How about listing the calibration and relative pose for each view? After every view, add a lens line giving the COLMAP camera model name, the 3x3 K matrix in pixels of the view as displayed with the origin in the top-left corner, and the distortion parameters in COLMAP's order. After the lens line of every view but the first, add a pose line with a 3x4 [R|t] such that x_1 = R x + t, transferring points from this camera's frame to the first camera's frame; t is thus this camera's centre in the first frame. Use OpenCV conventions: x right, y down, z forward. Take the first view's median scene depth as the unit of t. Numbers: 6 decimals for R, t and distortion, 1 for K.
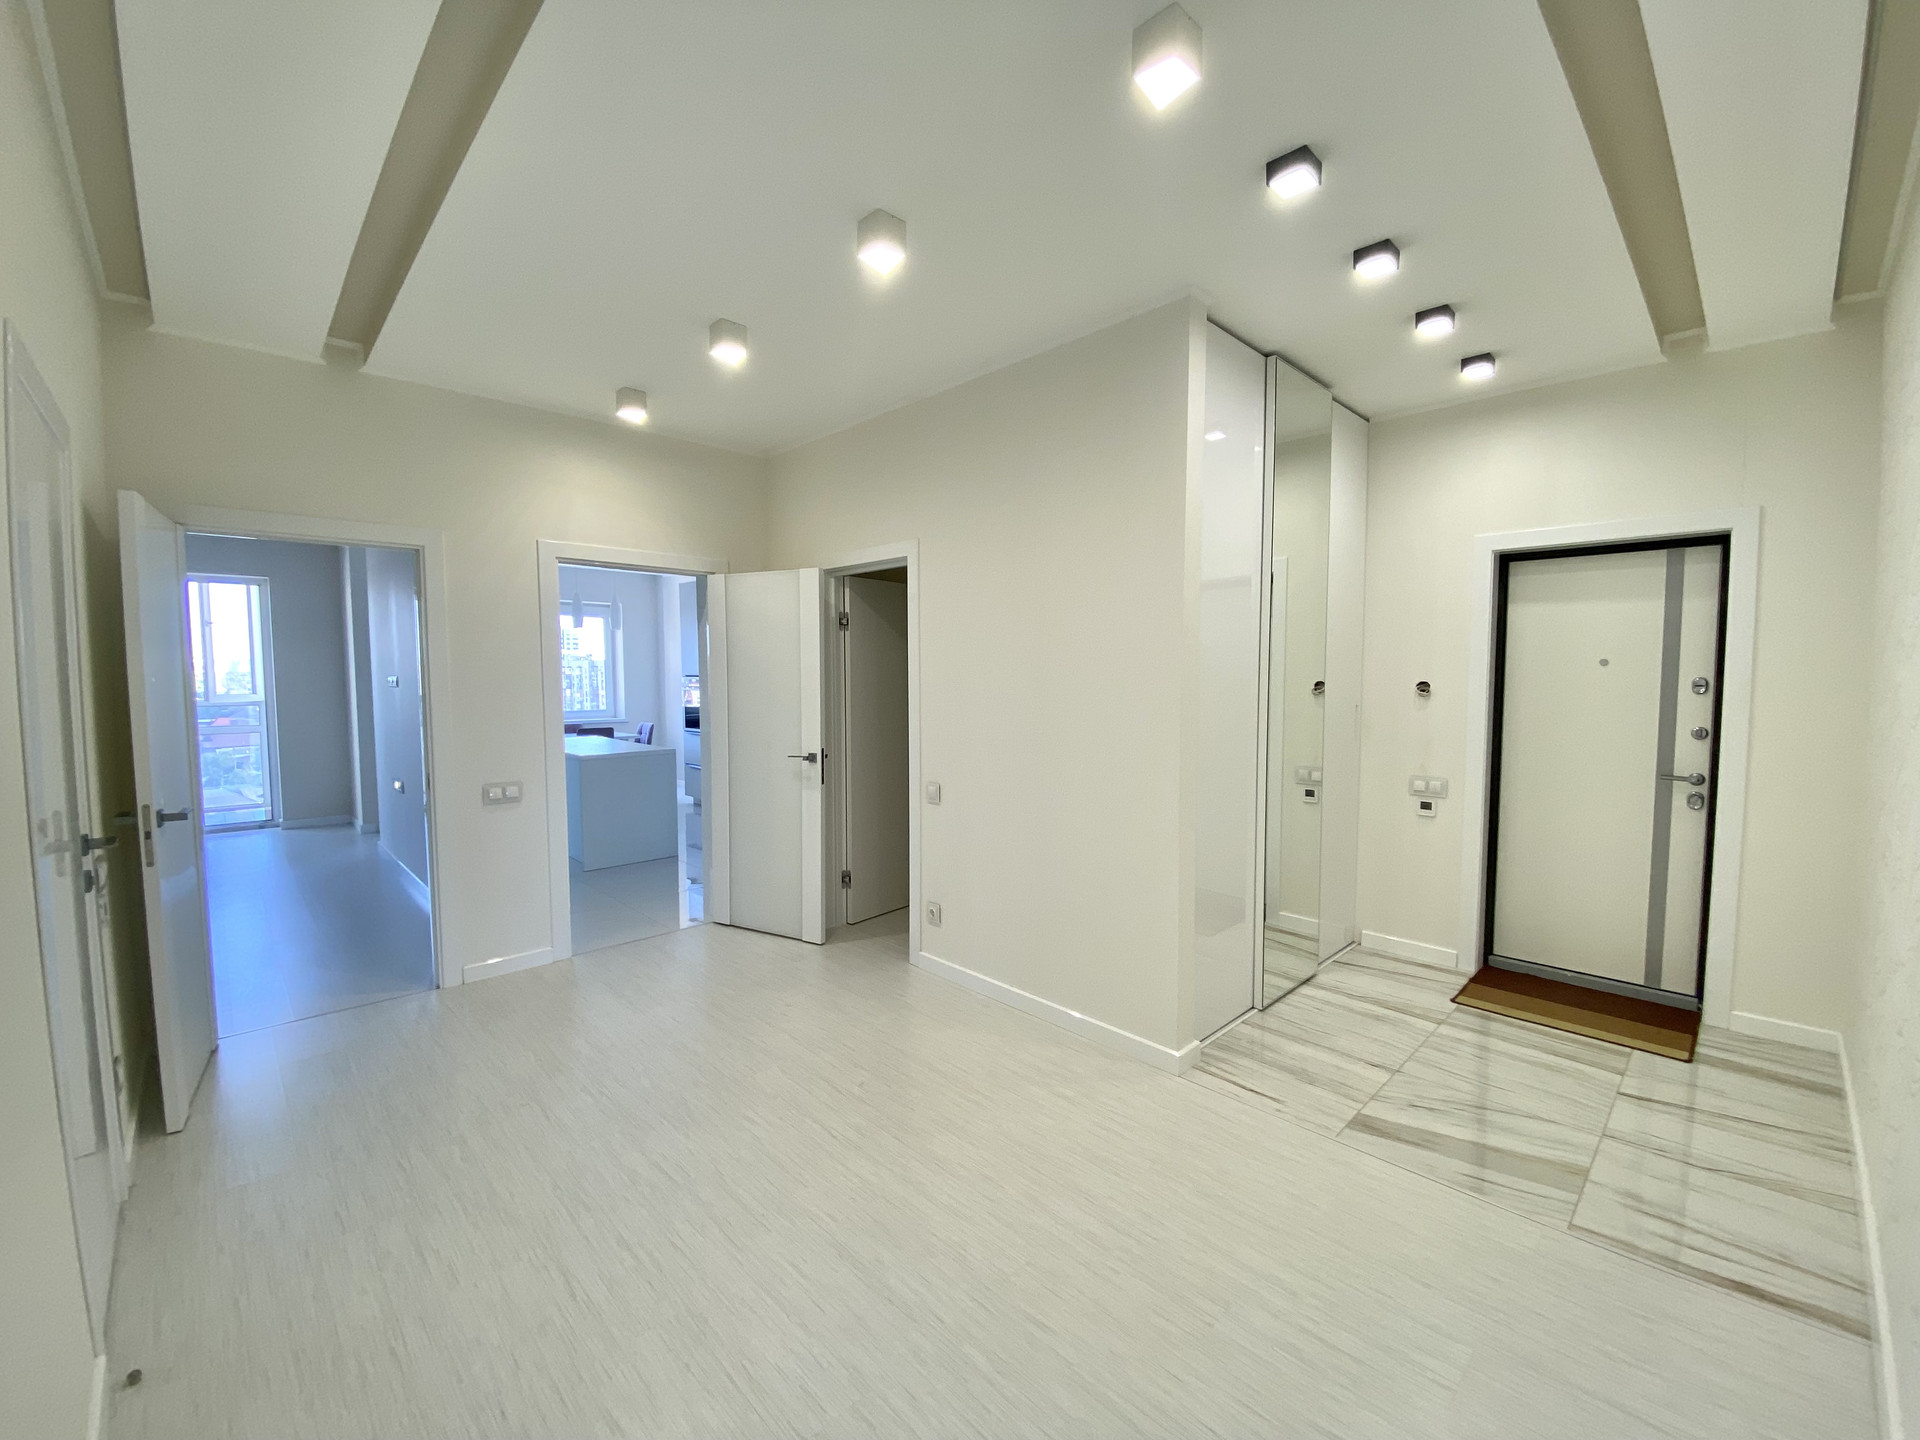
lens RADIAL K [[796.3, 0, 962.2], [0, 796.3, 728.9], [0, 0, 1]] dist [0.001053, 0.000171]
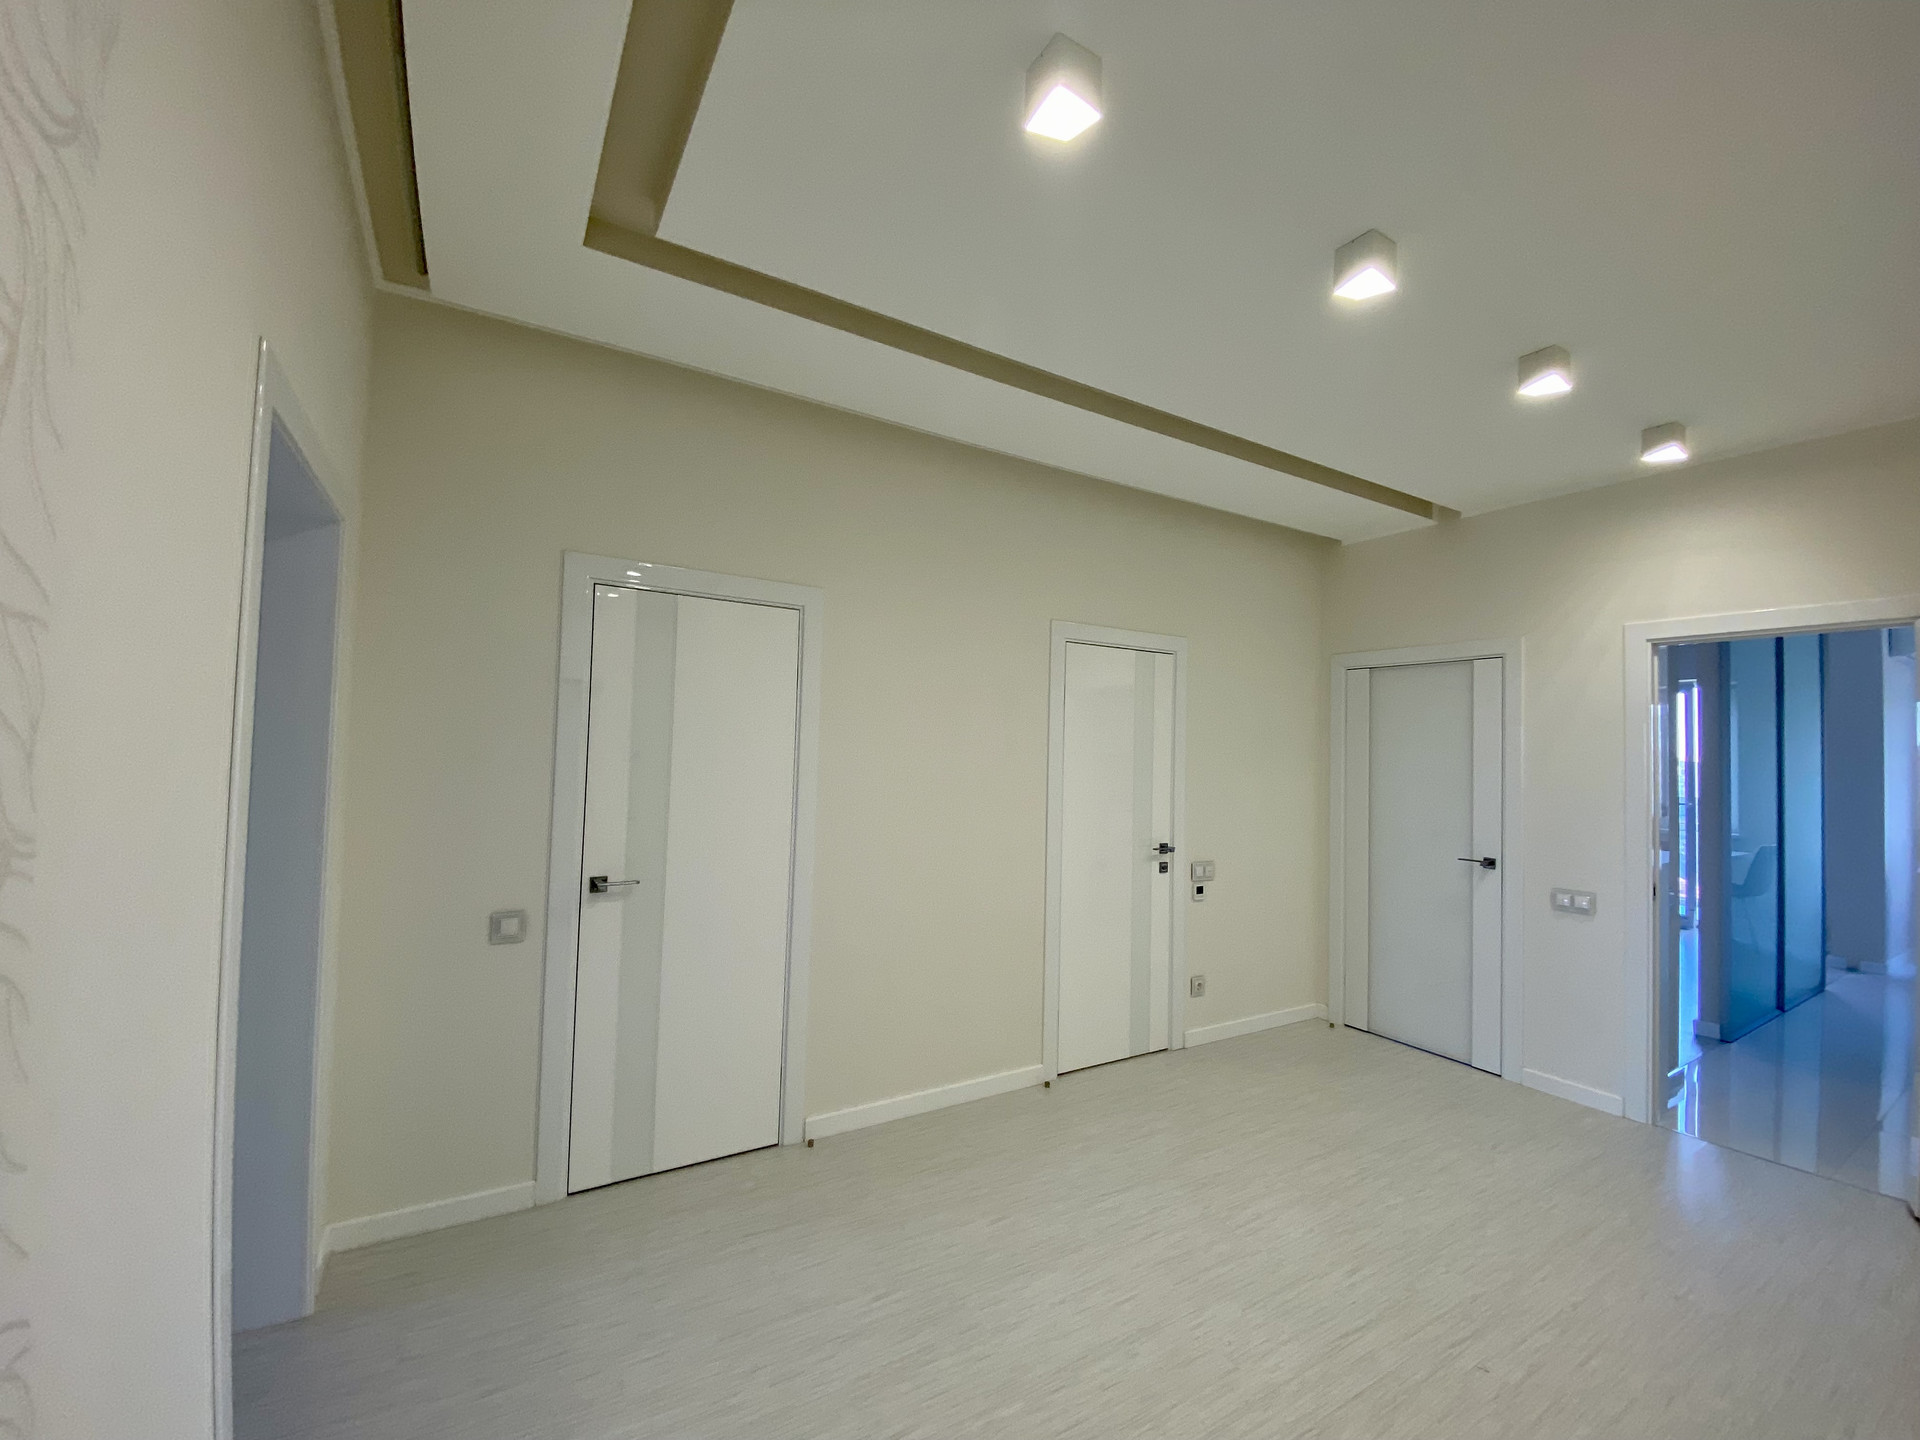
lens RADIAL K [[796.3, 0, 962.2], [0, 796.3, 728.9], [0, 0, 1]] dist [0.001053, 0.000171]
pose [[-0.210451, -0.036933, -0.976907, 0.496445], [-0.094318, 0.995392, -0.017313, -0.037316], [0.973044, 0.088497, -0.212964, 0.493259]]
